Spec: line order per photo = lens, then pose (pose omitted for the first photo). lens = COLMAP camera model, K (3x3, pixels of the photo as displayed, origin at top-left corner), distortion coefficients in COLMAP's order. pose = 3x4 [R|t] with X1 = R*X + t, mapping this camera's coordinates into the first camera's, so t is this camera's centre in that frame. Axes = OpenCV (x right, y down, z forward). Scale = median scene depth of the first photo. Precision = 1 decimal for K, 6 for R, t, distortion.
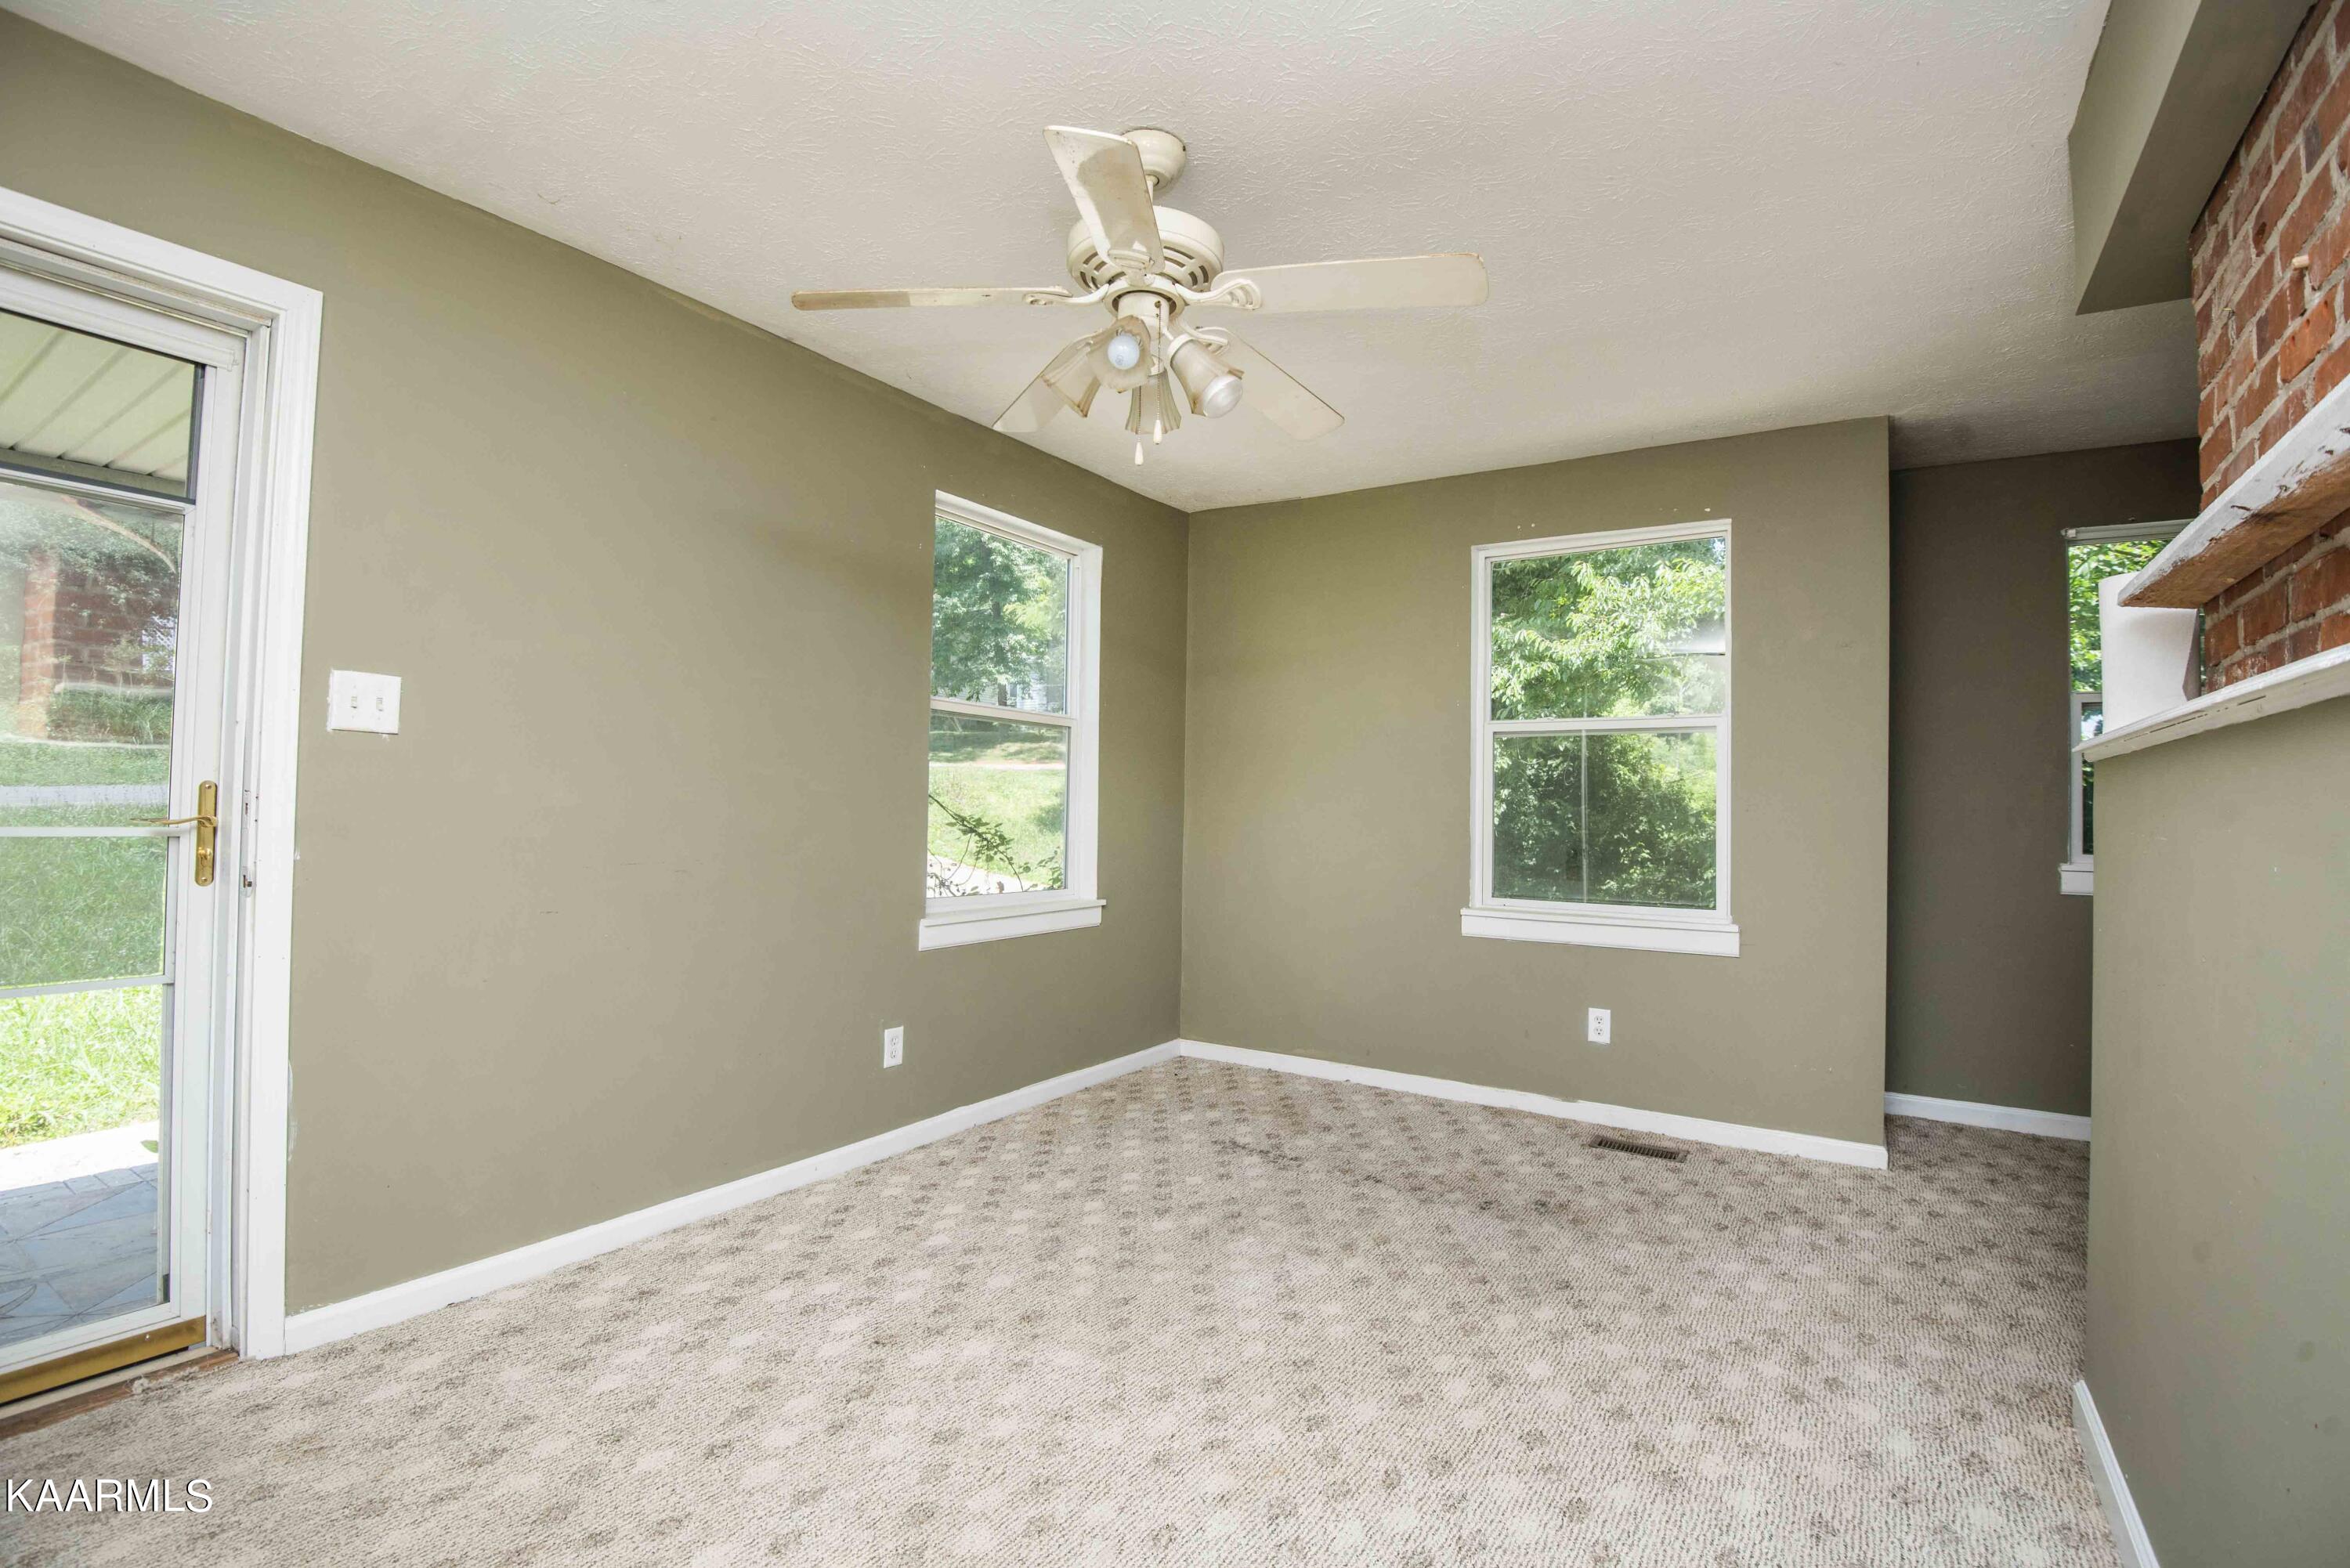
lens RADIAL K [[1077.4, 0, 1187.1], [0, 1077.4, 775.7], [0, 0, 1]] dist [-0.009652, -0.015211]
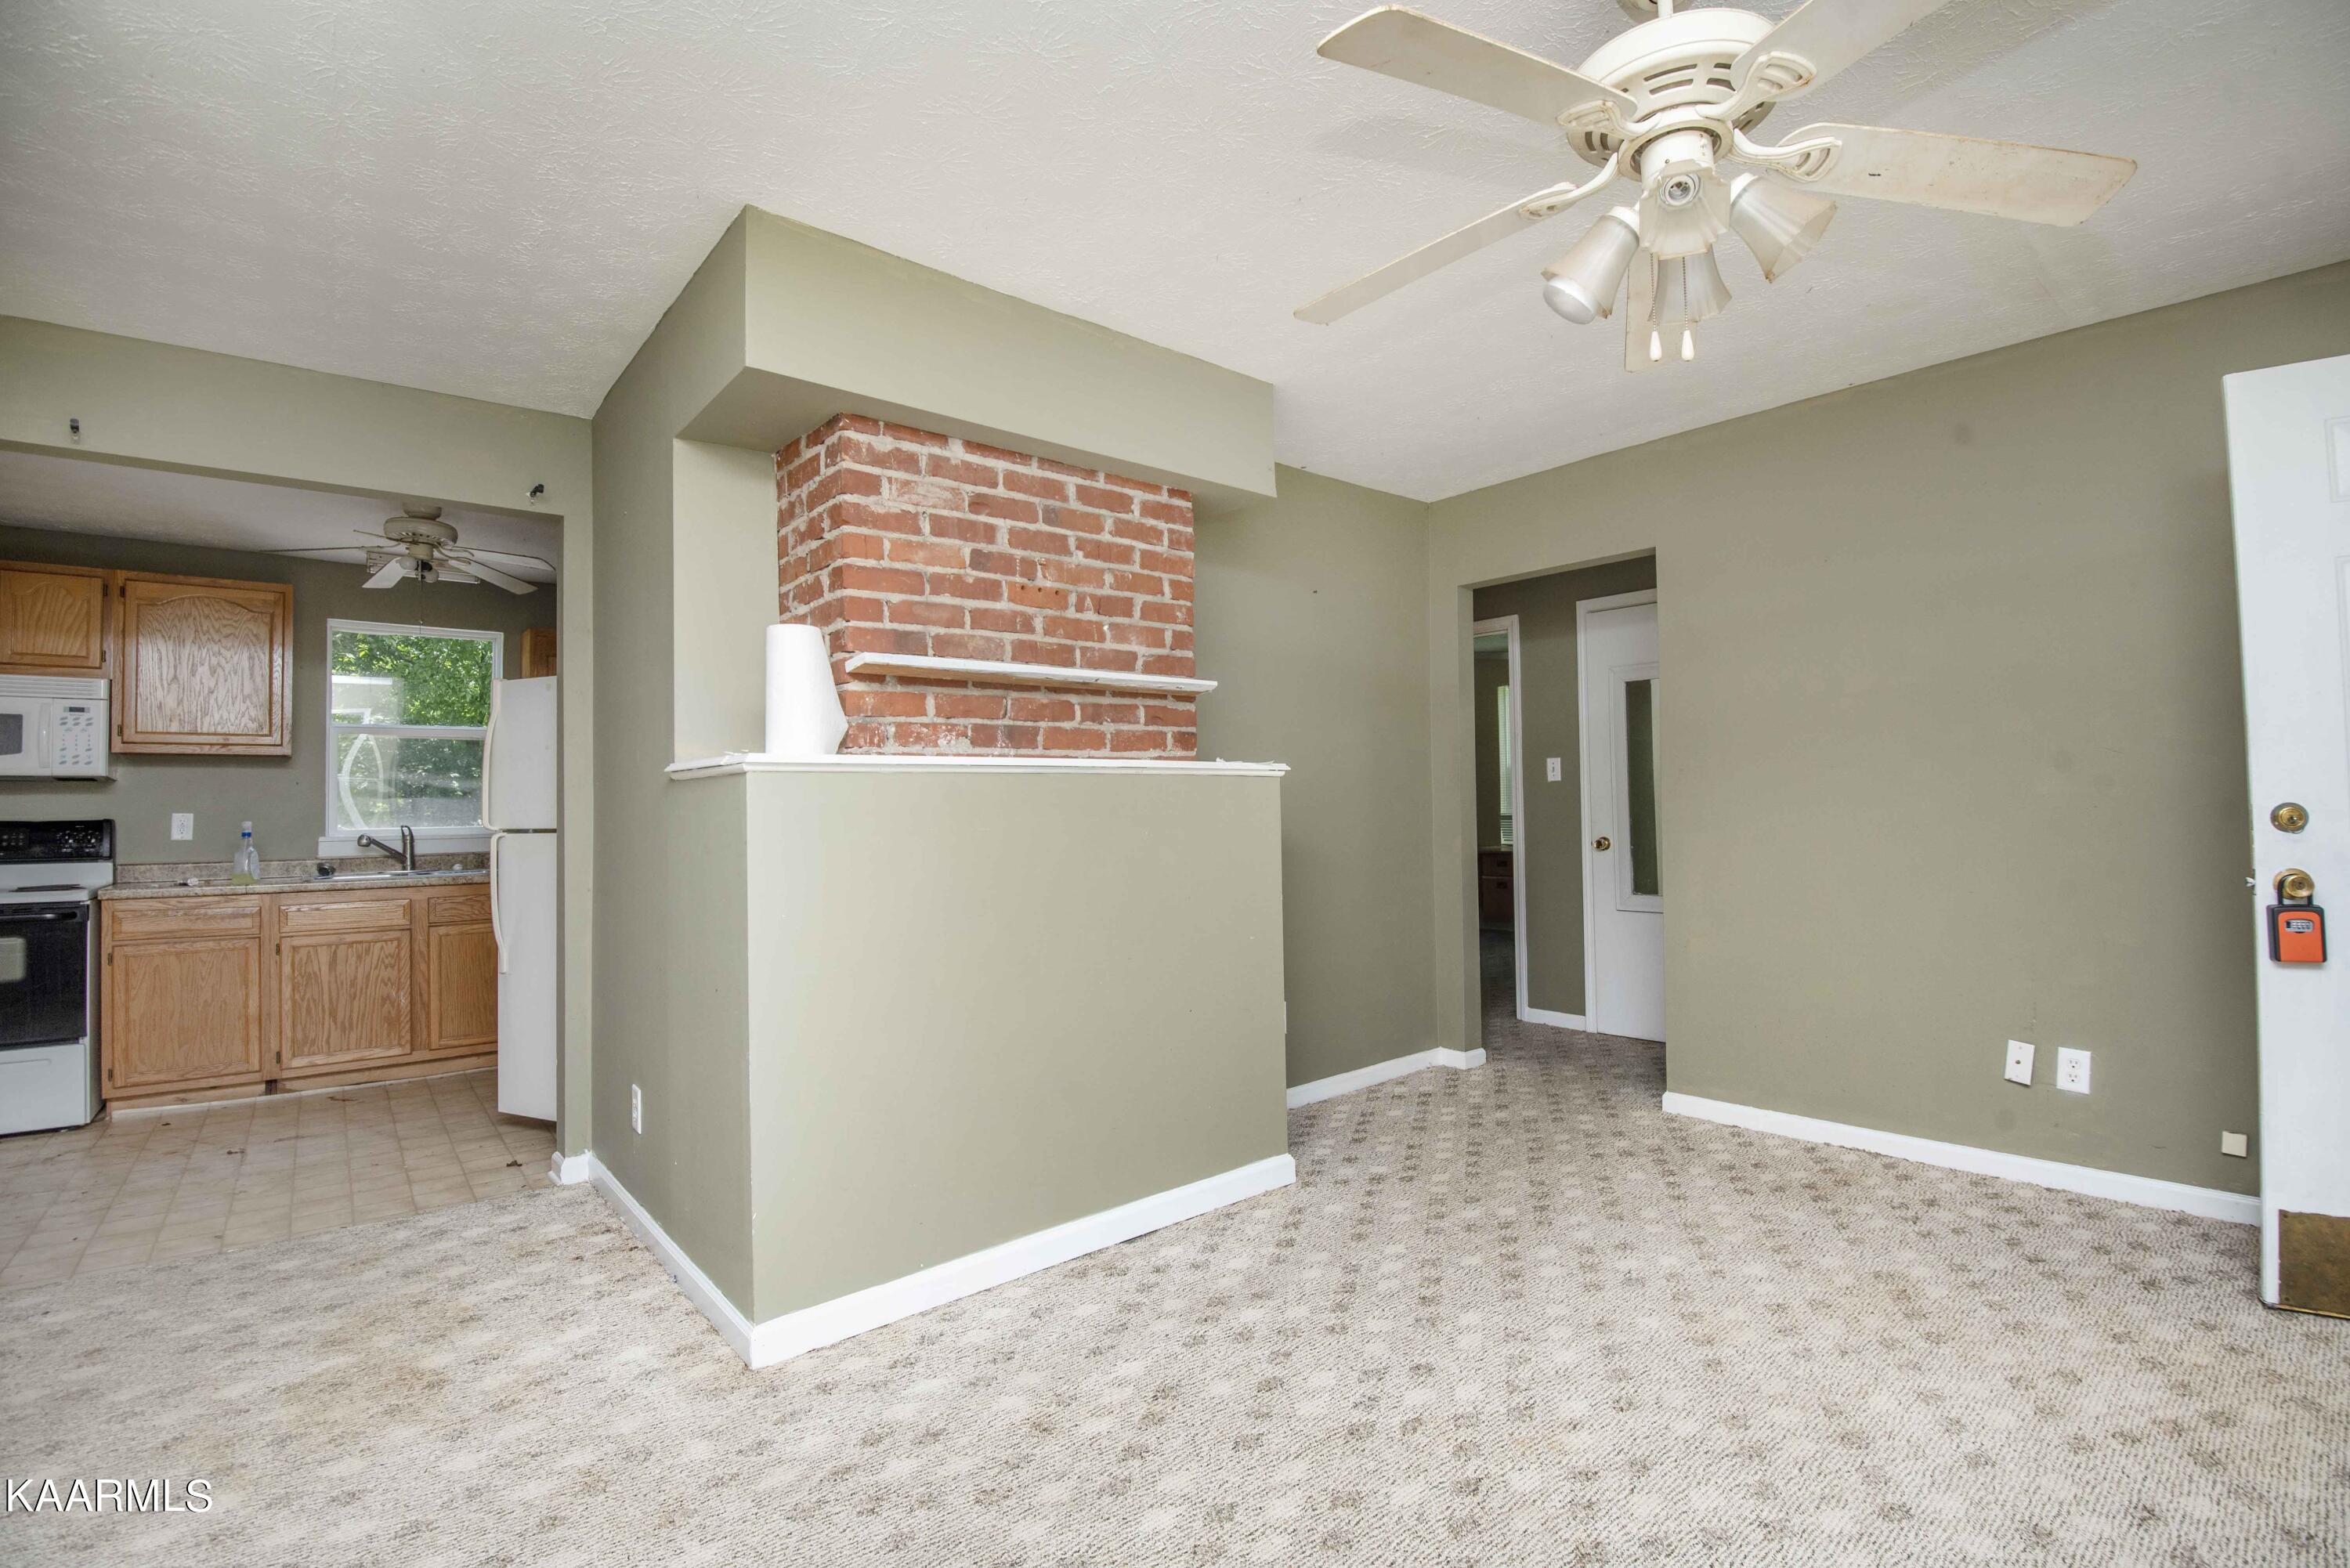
lens RADIAL K [[1077.4, 0, 1187.1], [0, 1077.4, 775.7], [0, 0, 1]] dist [-0.009652, -0.015211]
pose [[-0.957336, 0.006528, 0.288904, 0.054810], [-0.009594, 0.998476, -0.054355, 0.033190], [-0.288818, -0.054807, -0.955814, 1.298850]]
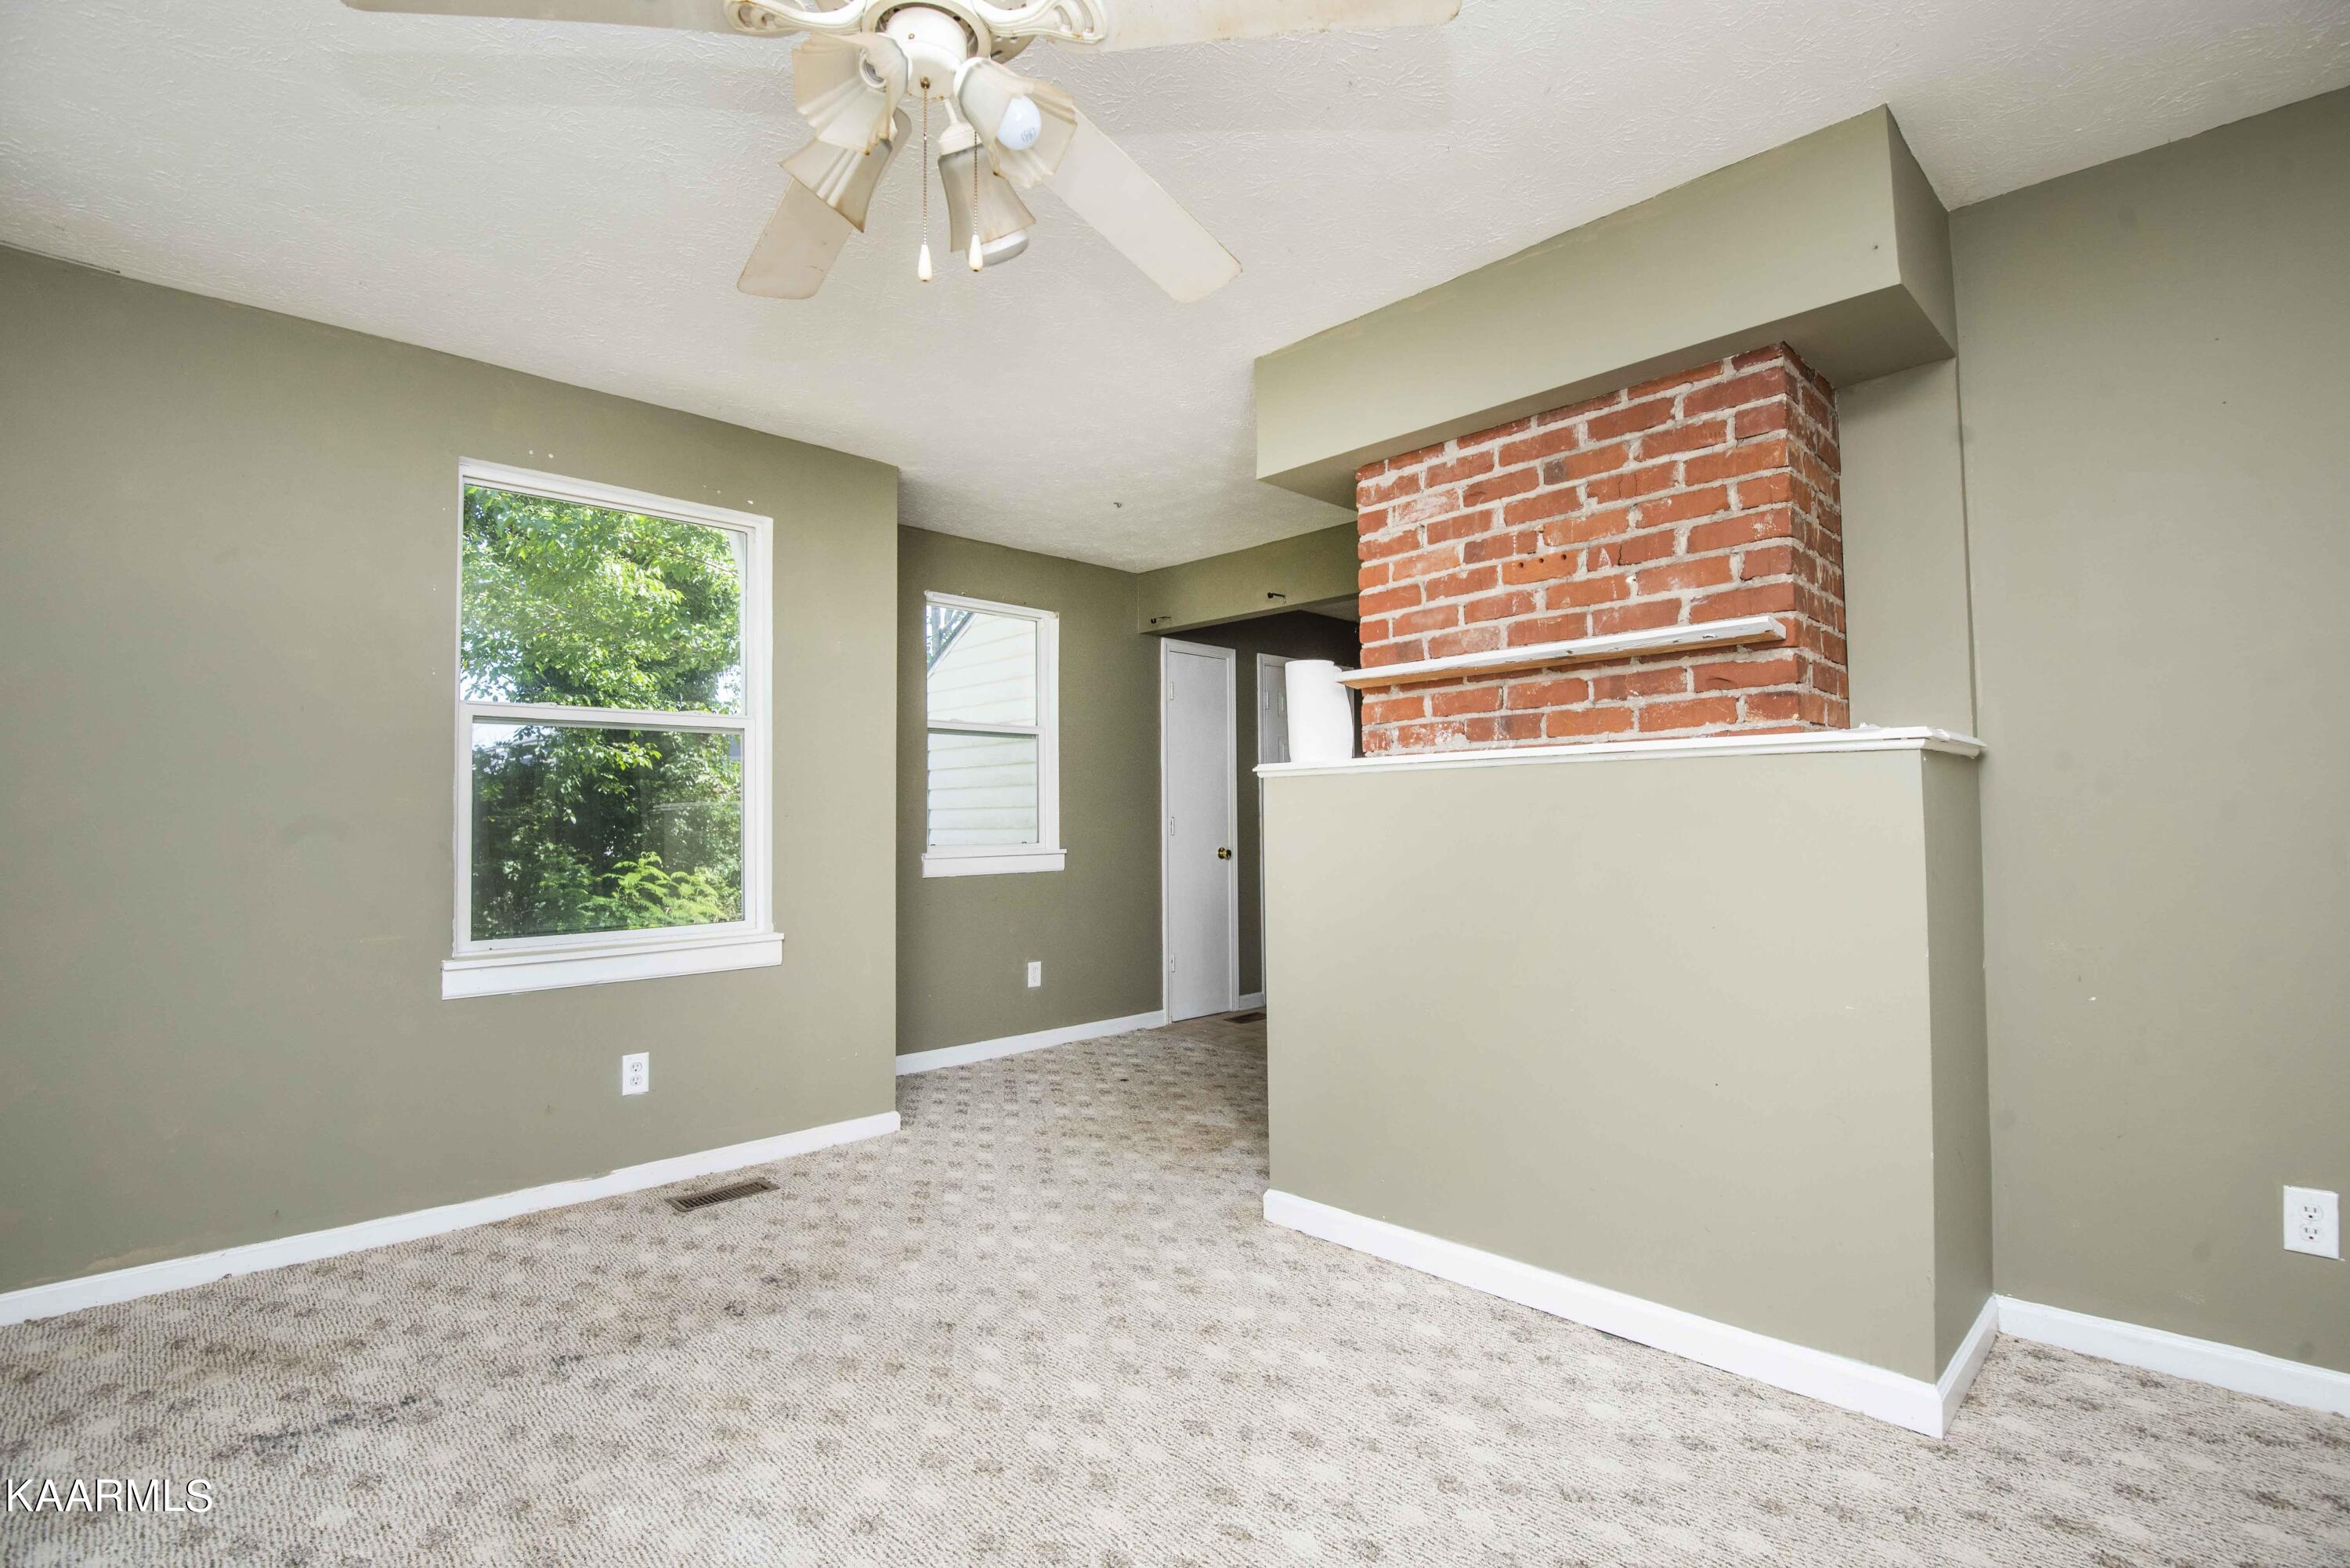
lens RADIAL K [[1077.4, 0, 1187.1], [0, 1077.4, 775.7], [0, 0, 1]] dist [-0.009652, -0.015211]
pose [[0.225918, 0.017764, 0.973984, -0.446508], [-0.014197, 0.999788, -0.014941, 0.006224], [-0.974043, -0.010452, 0.226123, 0.505747]]
